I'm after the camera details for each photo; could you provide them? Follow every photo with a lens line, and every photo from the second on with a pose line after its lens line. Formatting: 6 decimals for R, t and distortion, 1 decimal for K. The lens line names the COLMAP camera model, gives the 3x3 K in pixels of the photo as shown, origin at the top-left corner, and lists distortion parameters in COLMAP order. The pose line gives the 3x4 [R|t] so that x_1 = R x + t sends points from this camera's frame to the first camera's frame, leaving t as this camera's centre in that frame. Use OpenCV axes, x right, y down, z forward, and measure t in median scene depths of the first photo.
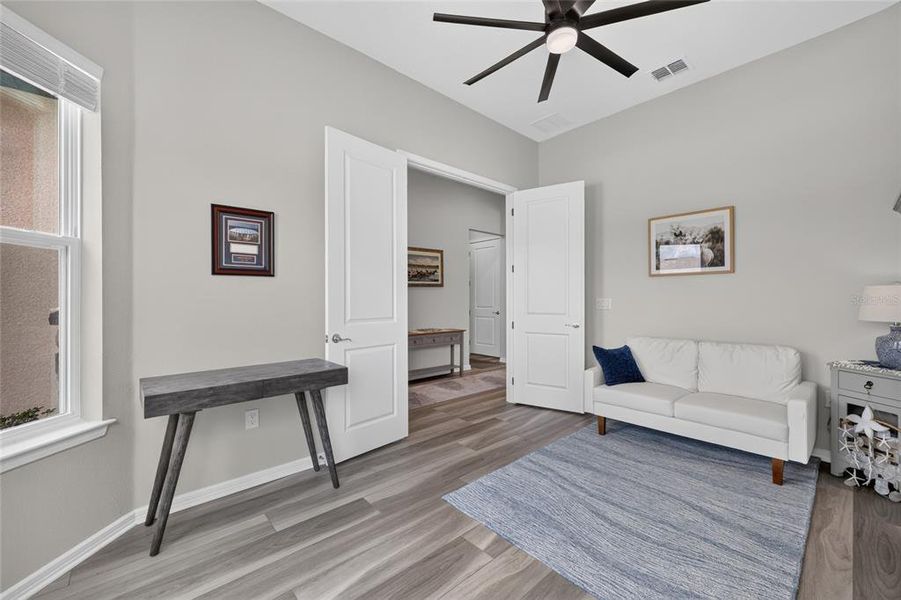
lens RADIAL K [[363.1, 0, 450.3], [0, 363.1, 302.4], [0, 0, 1]] dist [-0.001000, 0.000118]
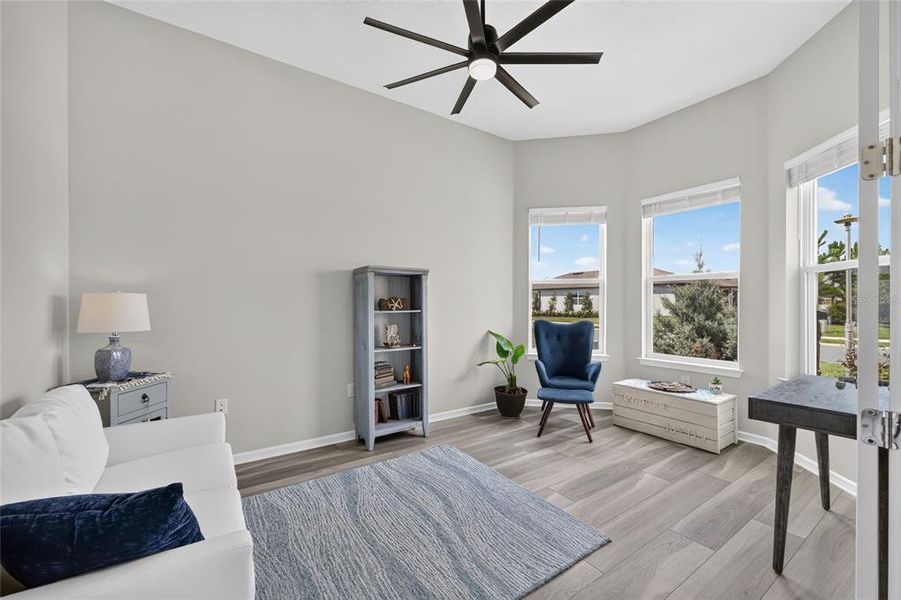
lens RADIAL K [[363.1, 0, 450.3], [0, 363.1, 302.4], [0, 0, 1]] dist [-0.001000, 0.000118]
pose [[-0.992114, 0.003702, 0.125287, 0.271854], [0.003849, 0.999992, 0.000935, -0.023960], [-0.125282, 0.001409, -0.992120, 2.116744]]
